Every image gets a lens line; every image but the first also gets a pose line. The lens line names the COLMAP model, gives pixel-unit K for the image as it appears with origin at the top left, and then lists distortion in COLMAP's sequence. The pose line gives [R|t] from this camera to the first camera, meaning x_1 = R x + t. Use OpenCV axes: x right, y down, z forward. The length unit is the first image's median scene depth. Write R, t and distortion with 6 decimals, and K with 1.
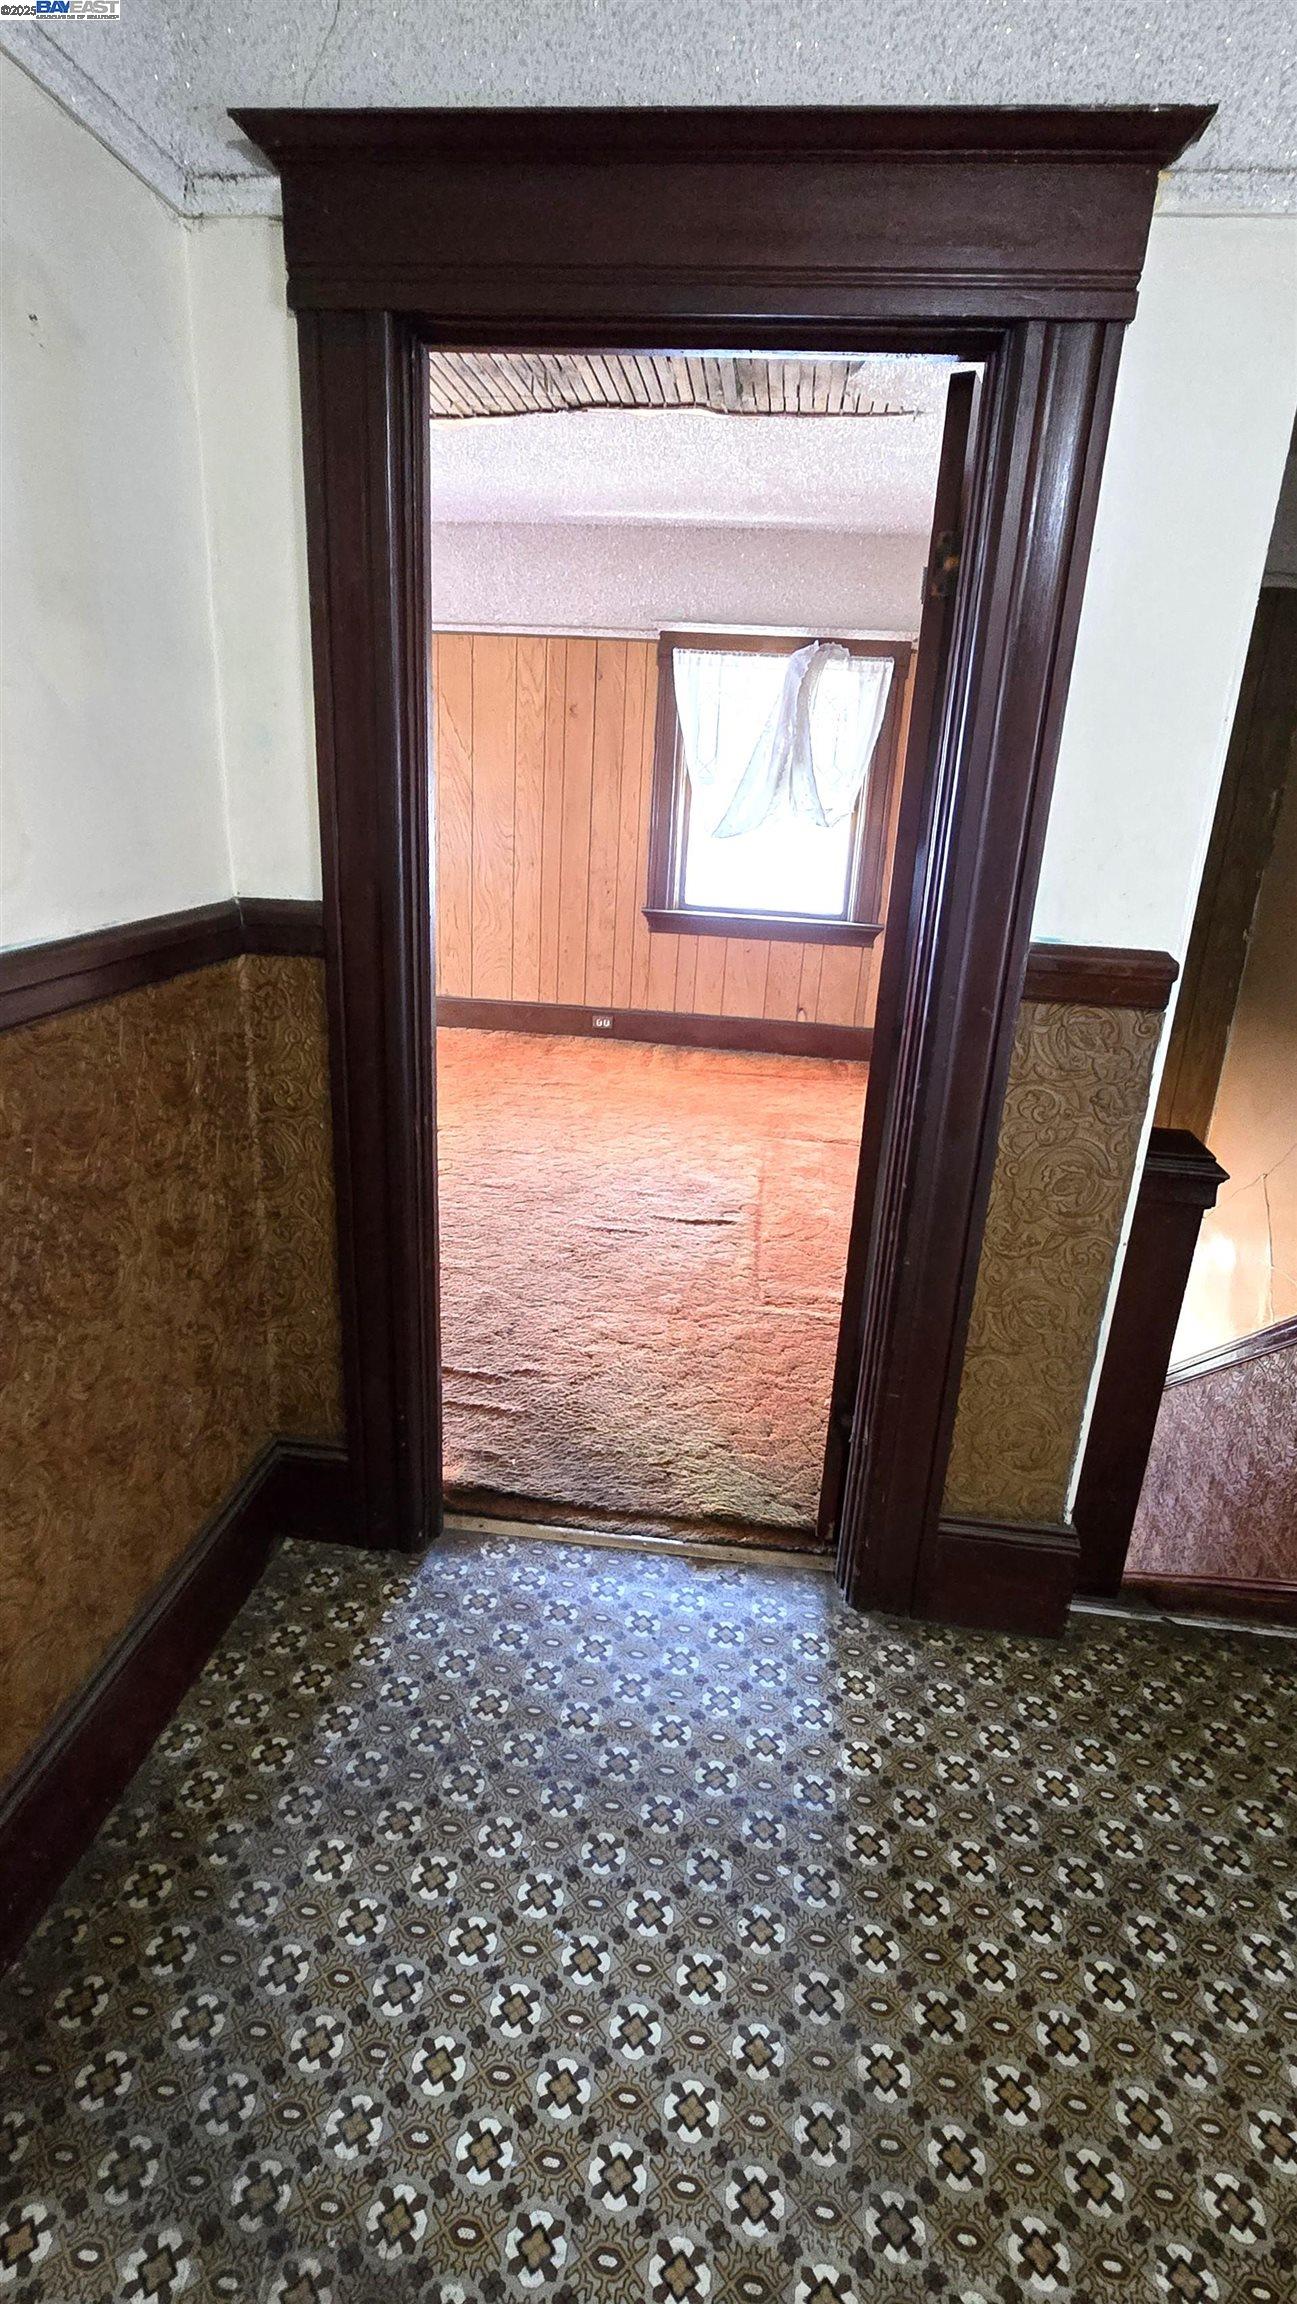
lens RADIAL K [[1097.5, 0, 648.5], [0, 1097.5, 1152.0], [0, 0, 1]] dist [-0.009005, -0.000366]
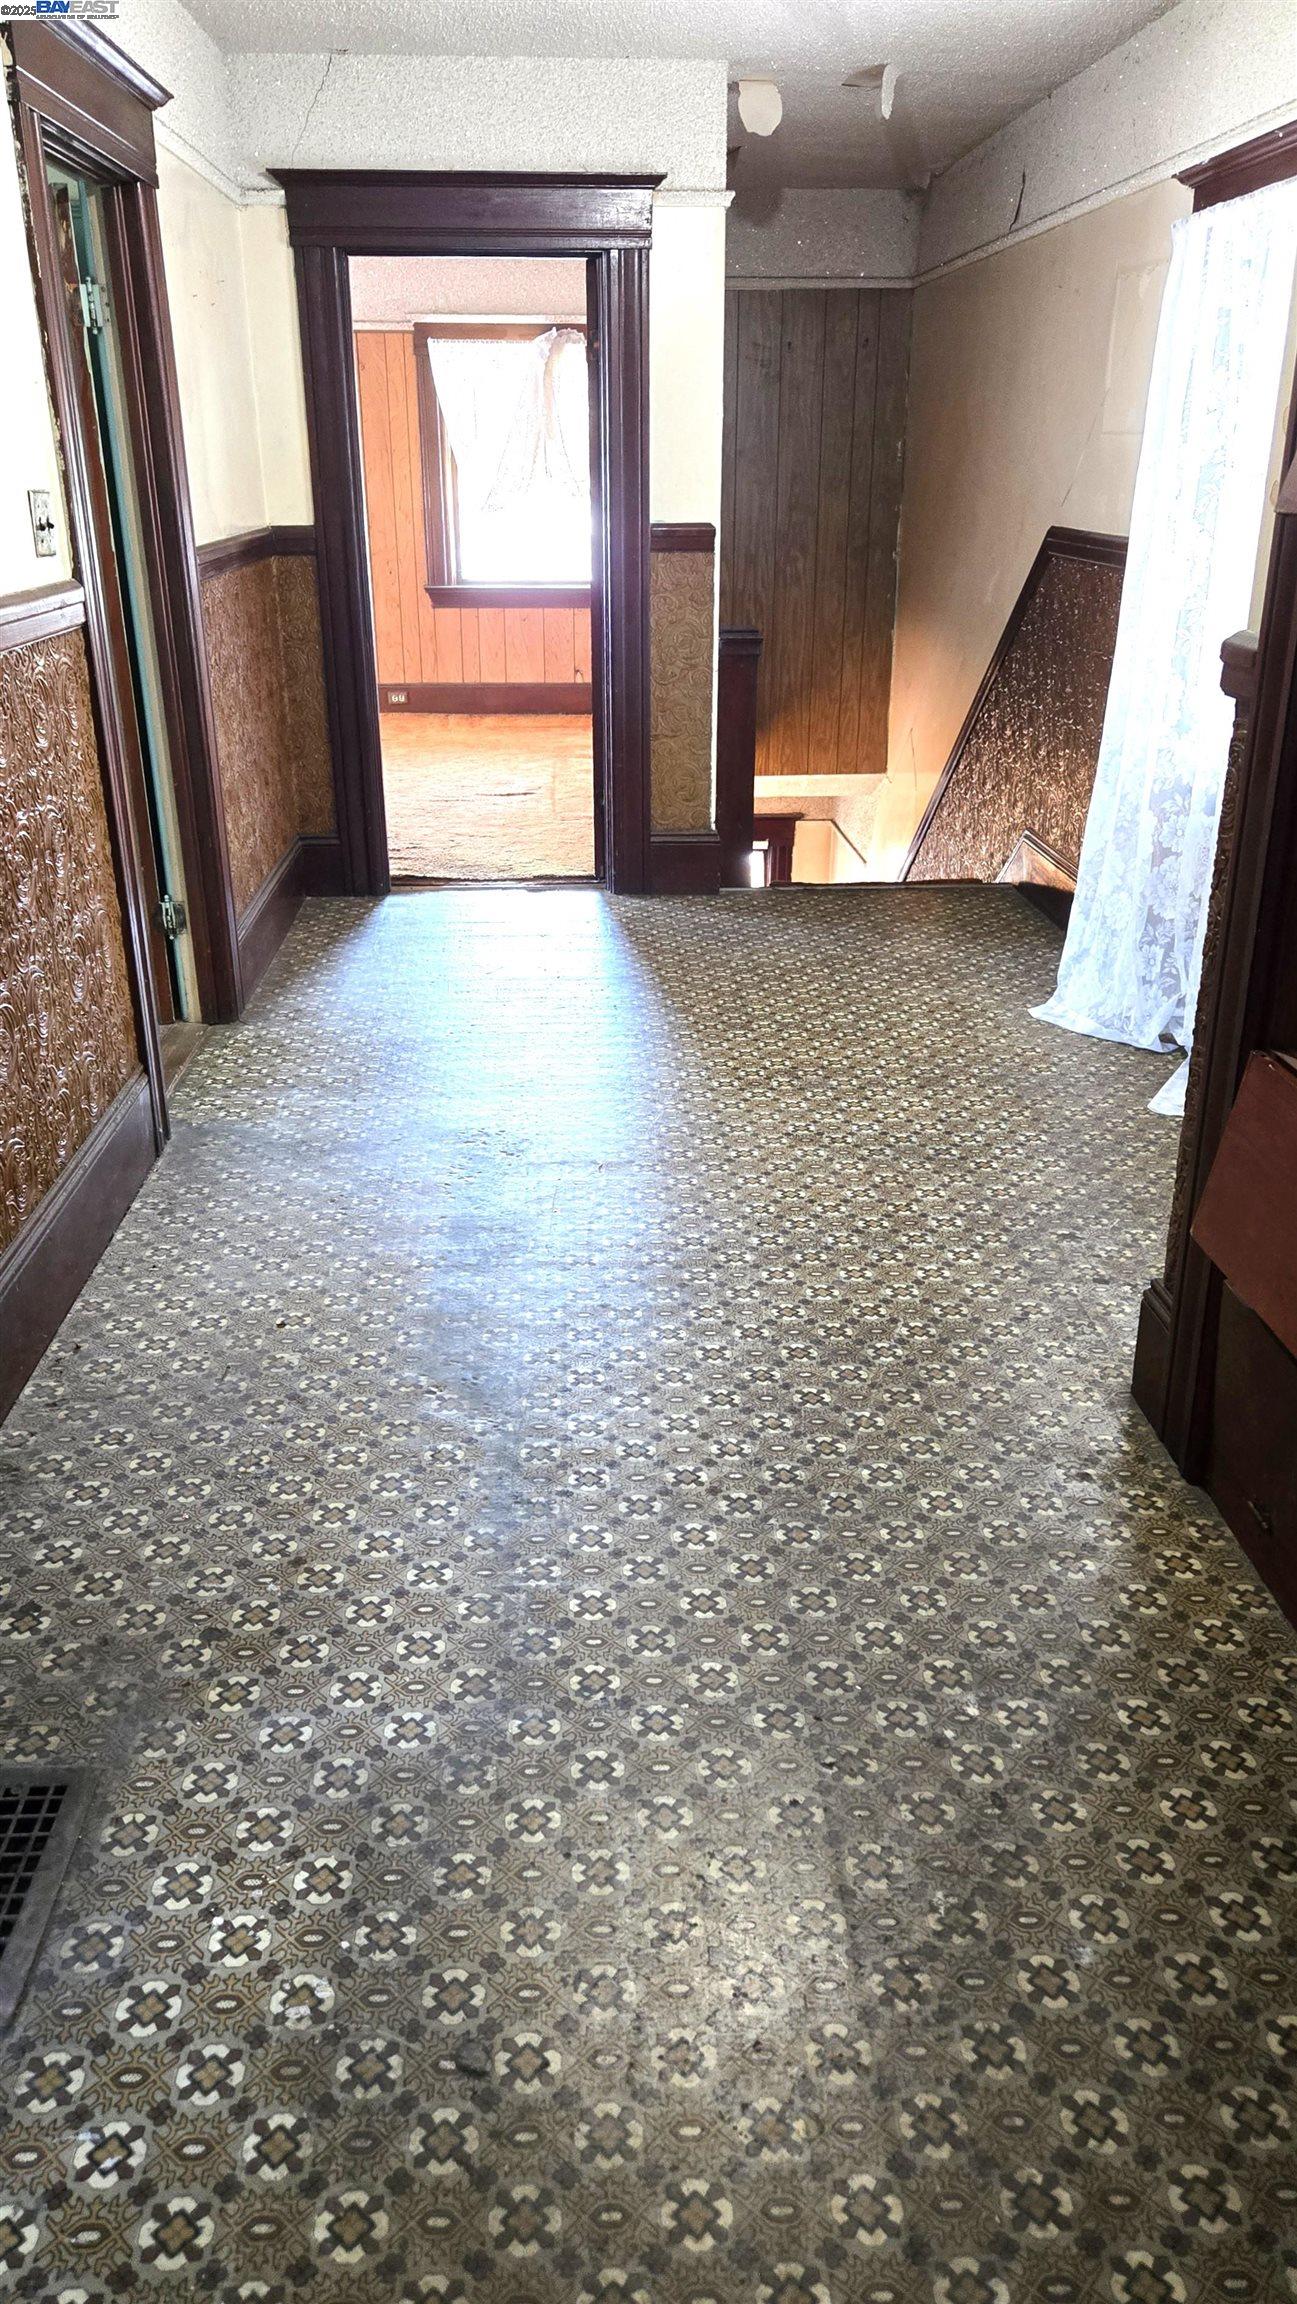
lens RADIAL K [[1705.3, 0, 648.5], [0, 1705.3, 1152.0], [0, 0, 1]] dist [0.067360, -0.003749]
pose [[0.984575, -0.110659, 0.135523, -0.194354], [0.103553, 0.992906, 0.058424, 0.636262], [-0.141027, -0.043489, 0.989050, -1.826708]]
